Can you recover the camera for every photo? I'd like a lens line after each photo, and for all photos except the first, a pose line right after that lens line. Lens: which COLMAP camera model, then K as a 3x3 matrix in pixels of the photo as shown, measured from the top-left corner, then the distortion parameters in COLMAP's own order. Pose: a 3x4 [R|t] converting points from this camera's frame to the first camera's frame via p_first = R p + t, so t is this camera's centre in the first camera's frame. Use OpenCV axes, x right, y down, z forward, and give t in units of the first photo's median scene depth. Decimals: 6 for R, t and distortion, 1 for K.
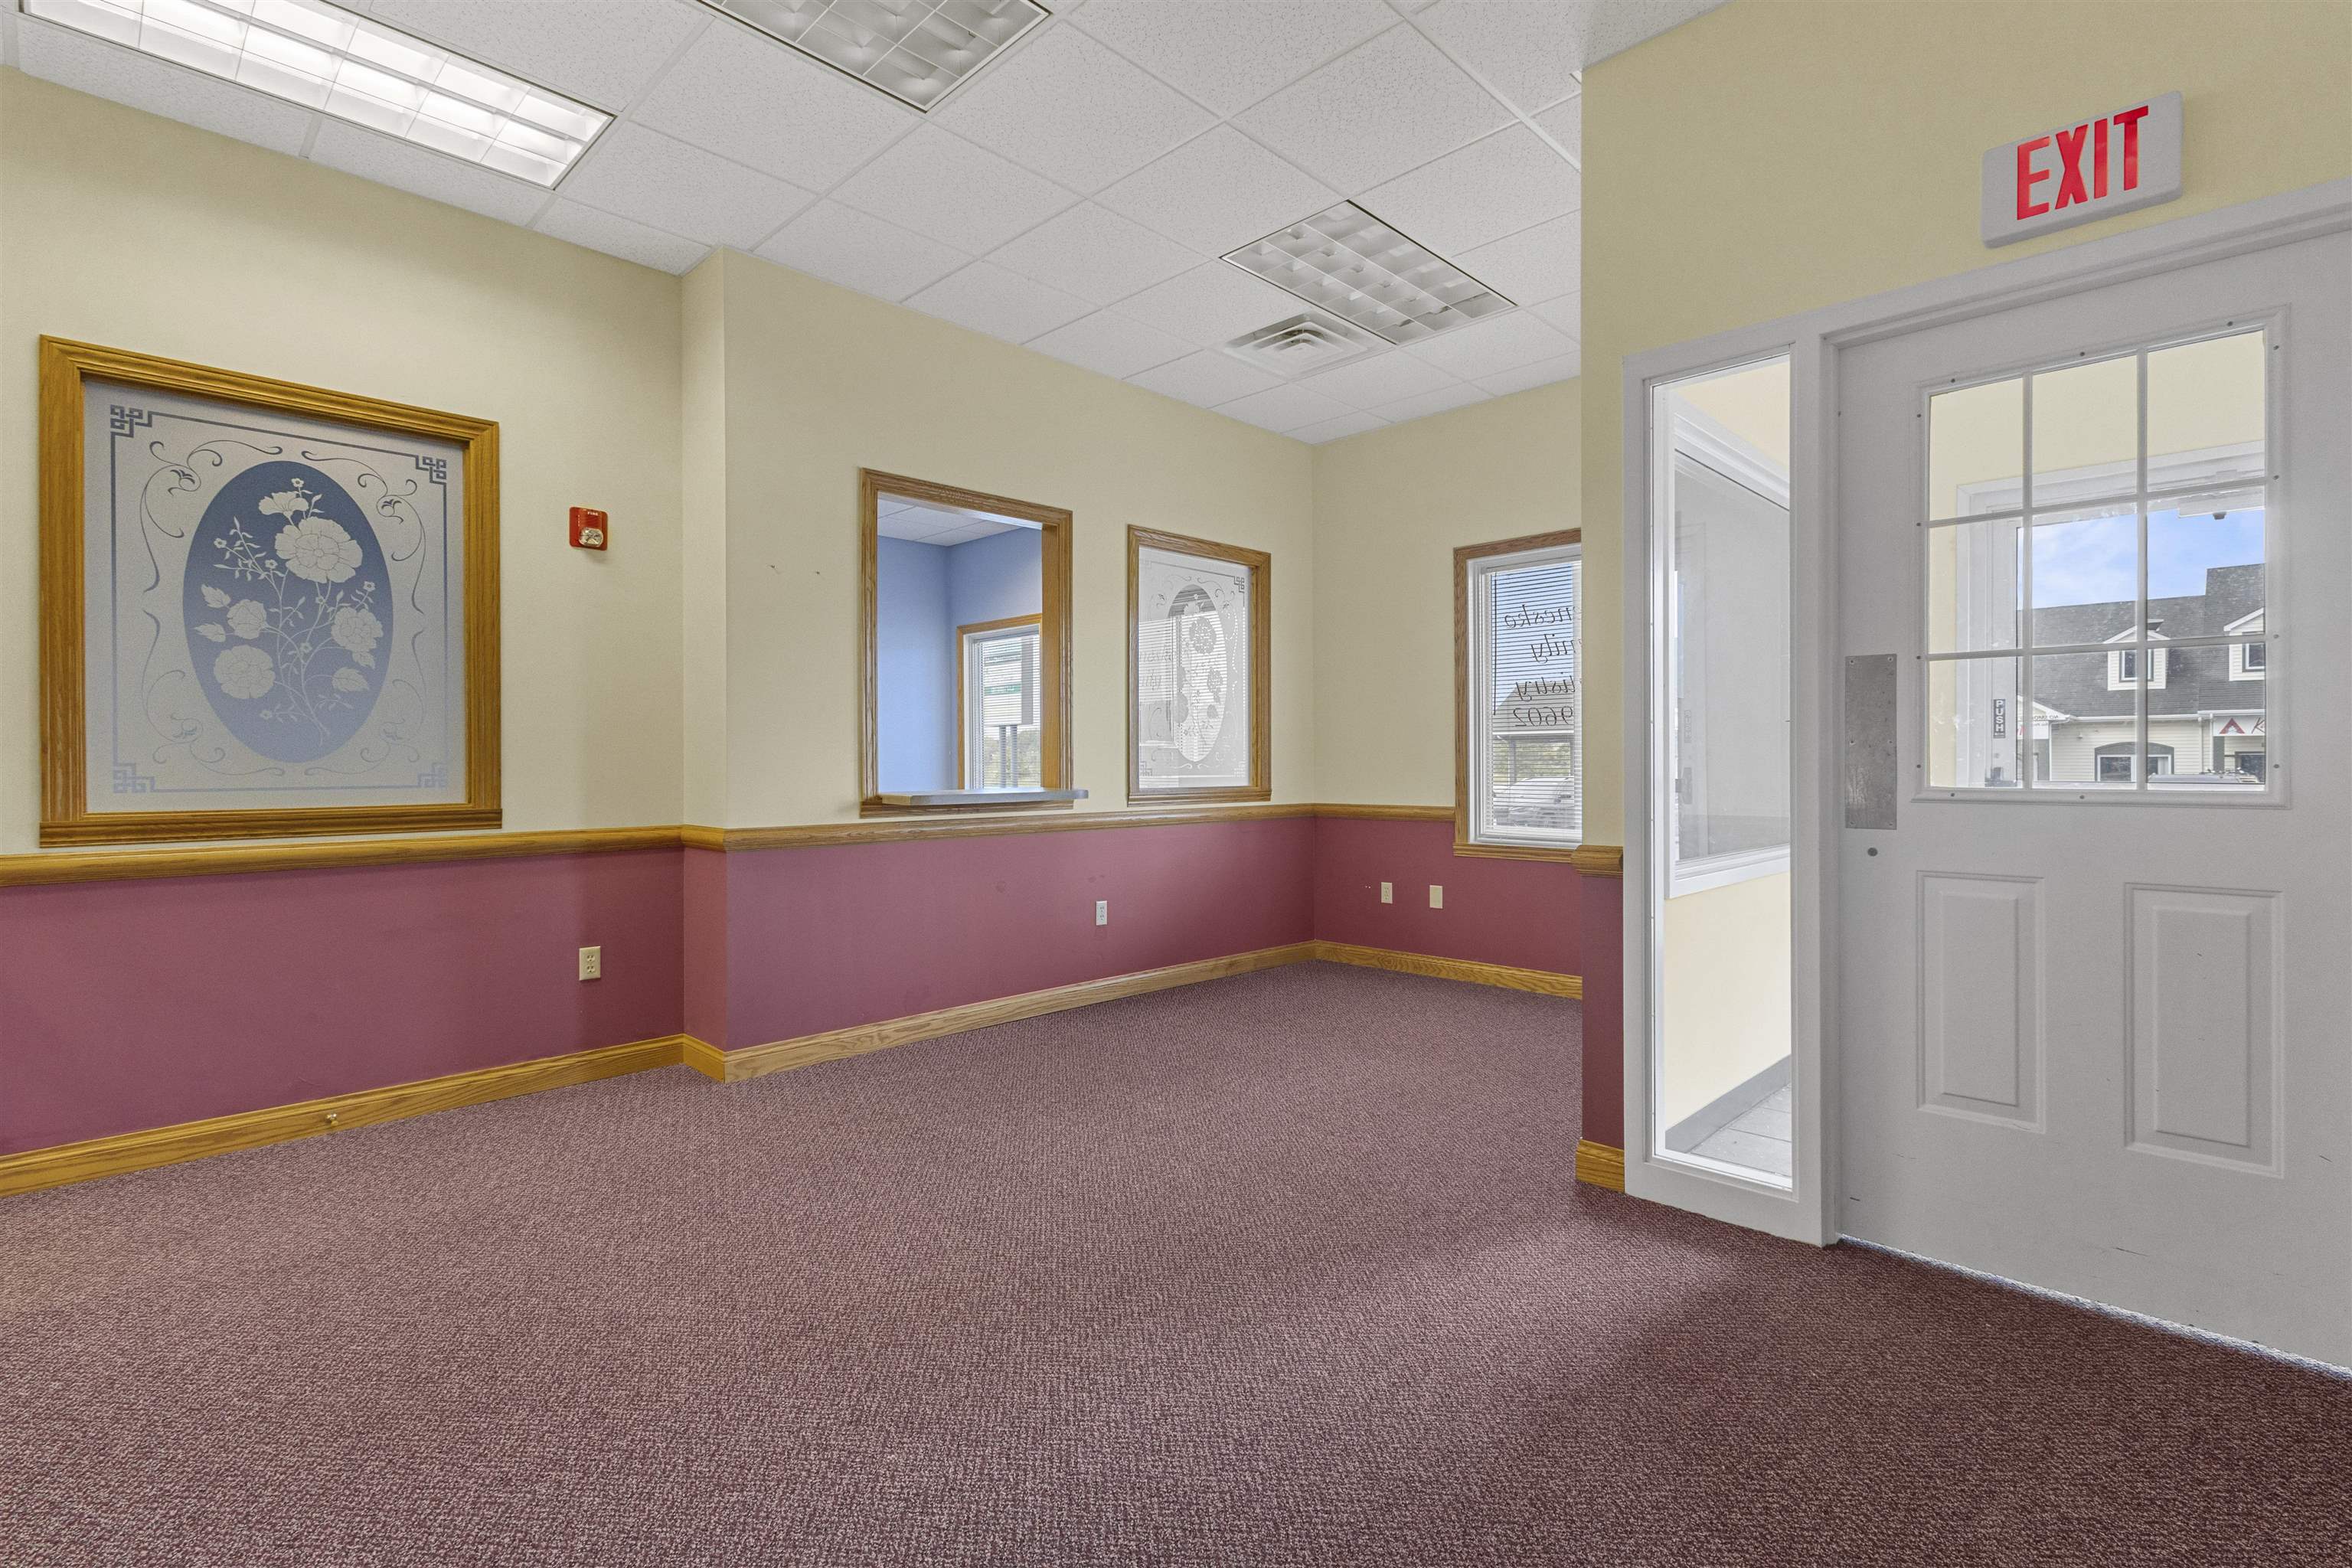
lens RADIAL K [[1094.9, 0, 1172.5], [0, 1094.9, 771.1], [0, 0, 1]] dist [0.003753, -0.001024]
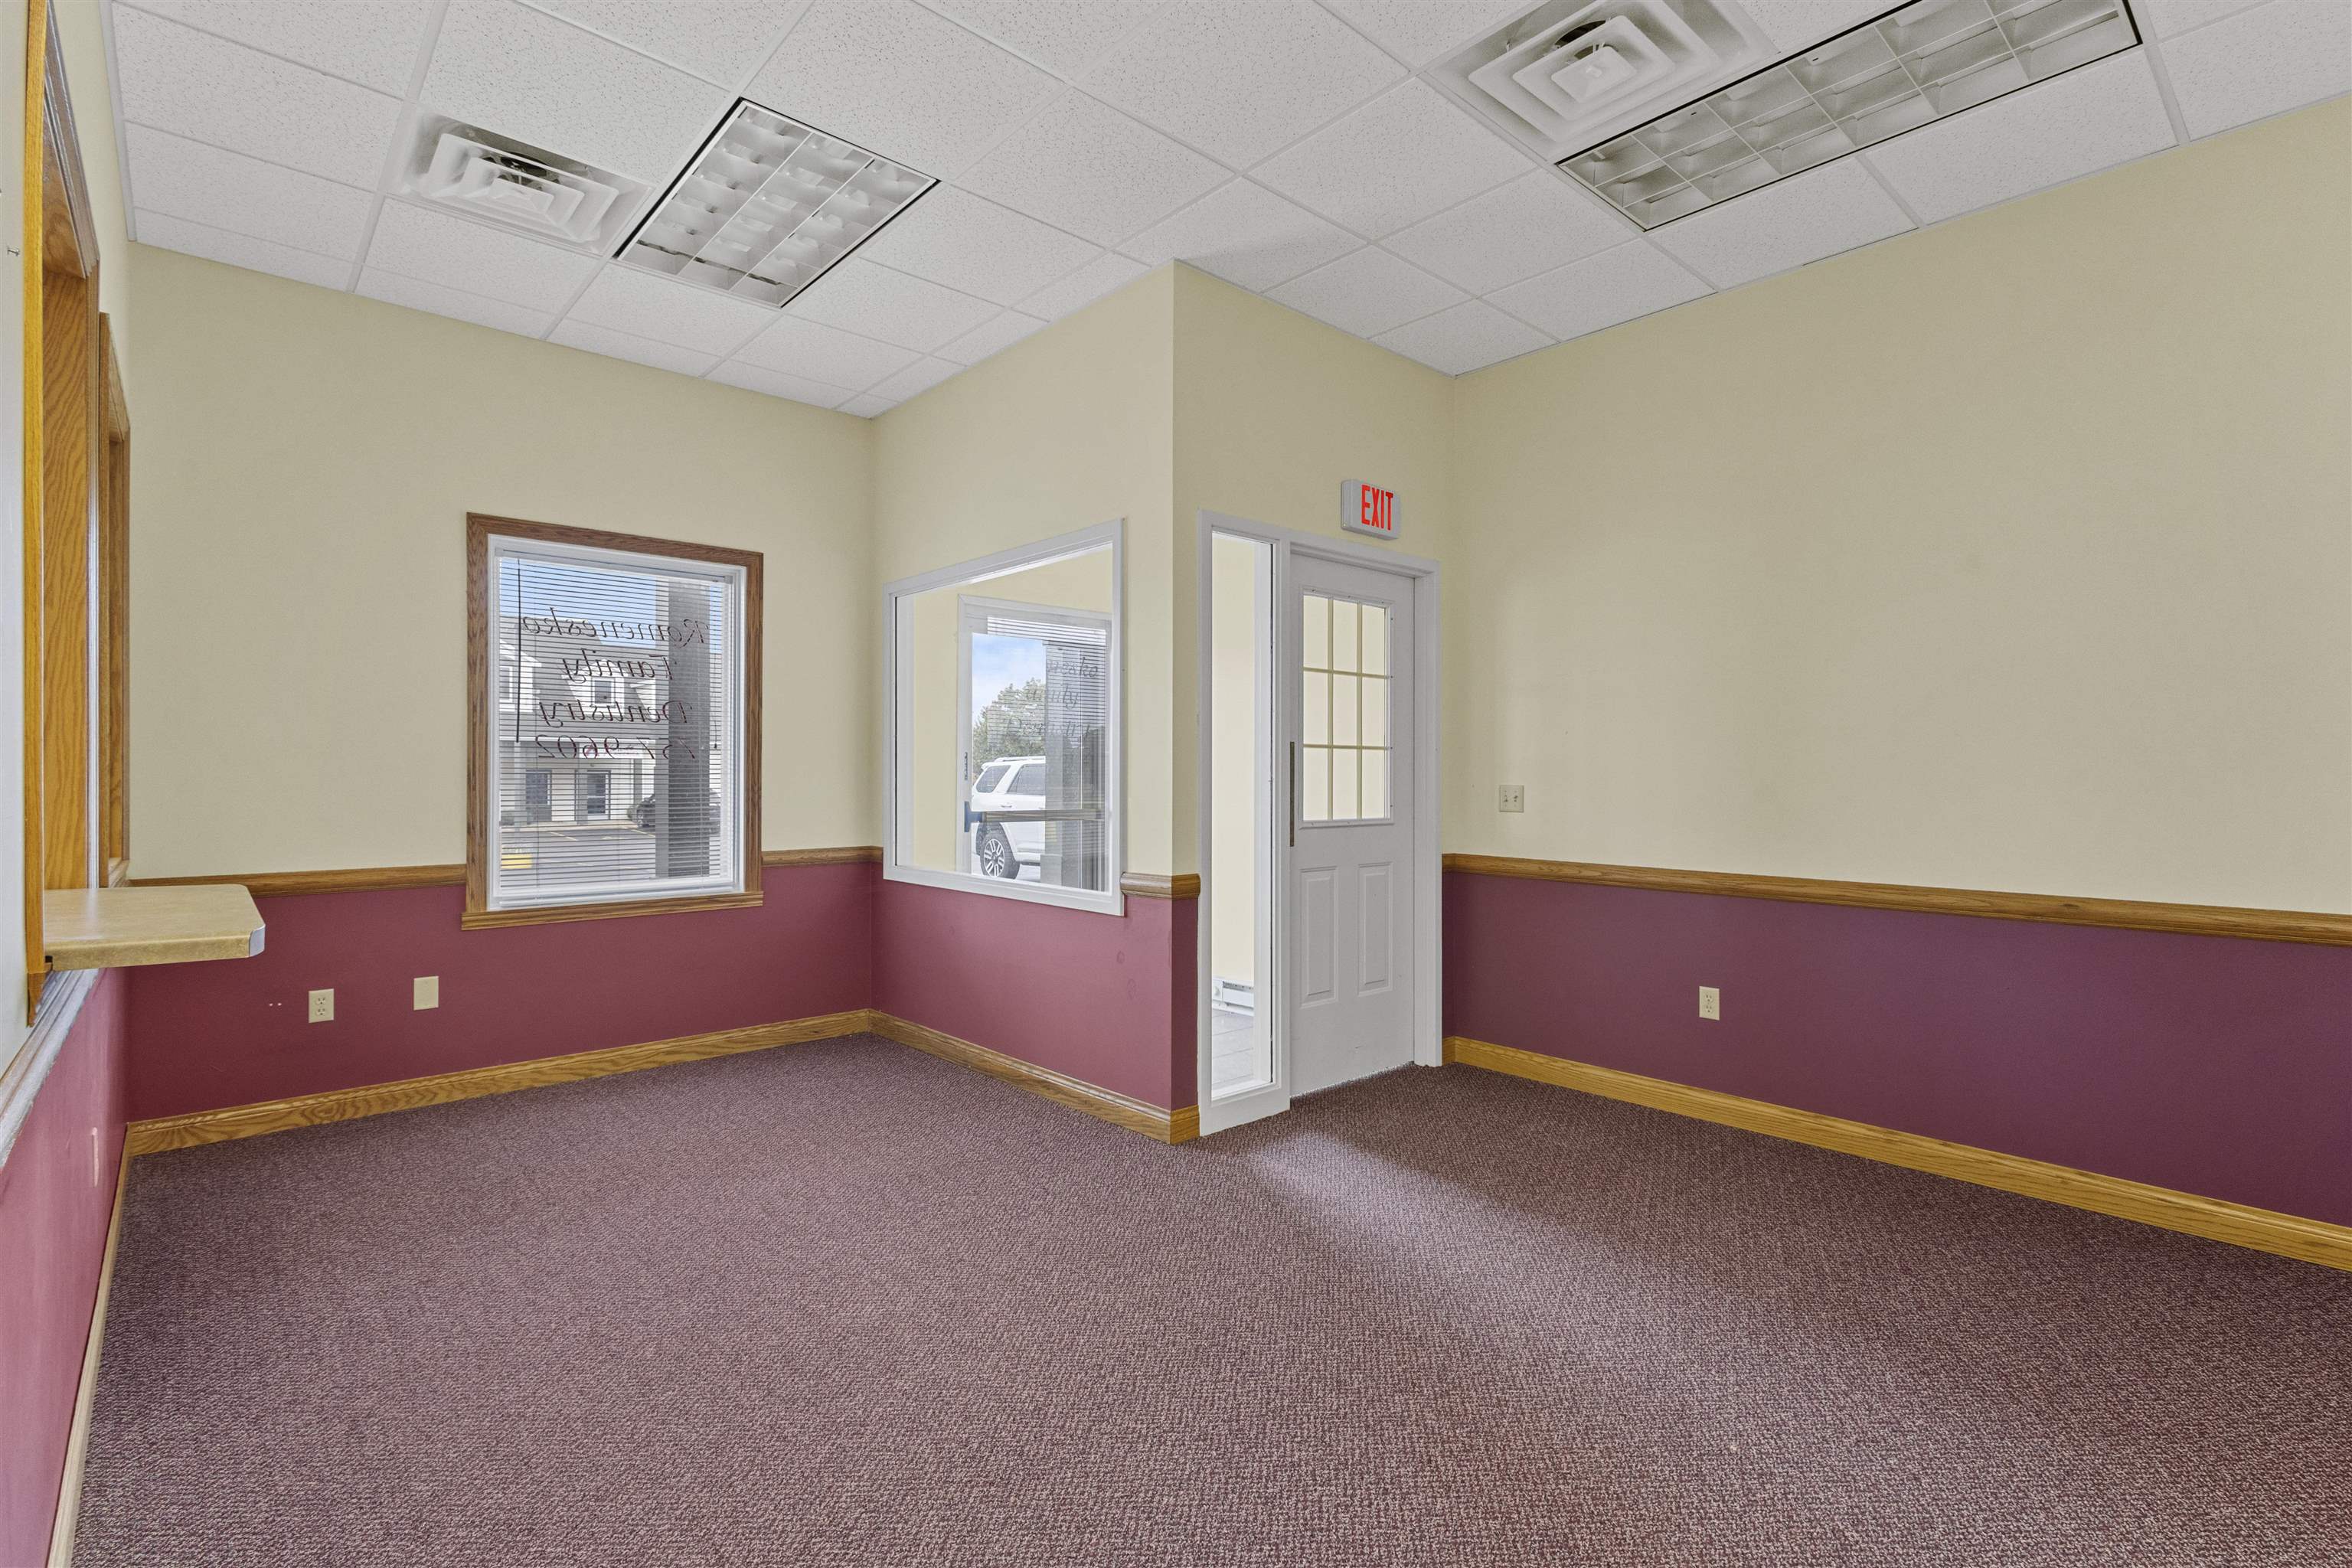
lens RADIAL K [[1094.9, 0, 1186.9], [0, 1094.9, 782.6], [0, 0, 1]] dist [0.003753, -0.001024]
pose [[0.045068, -0.005208, 0.998970, -0.905973], [0.003566, 0.999981, 0.005052, -0.047700], [-0.998978, 0.003334, 0.045086, 0.959680]]
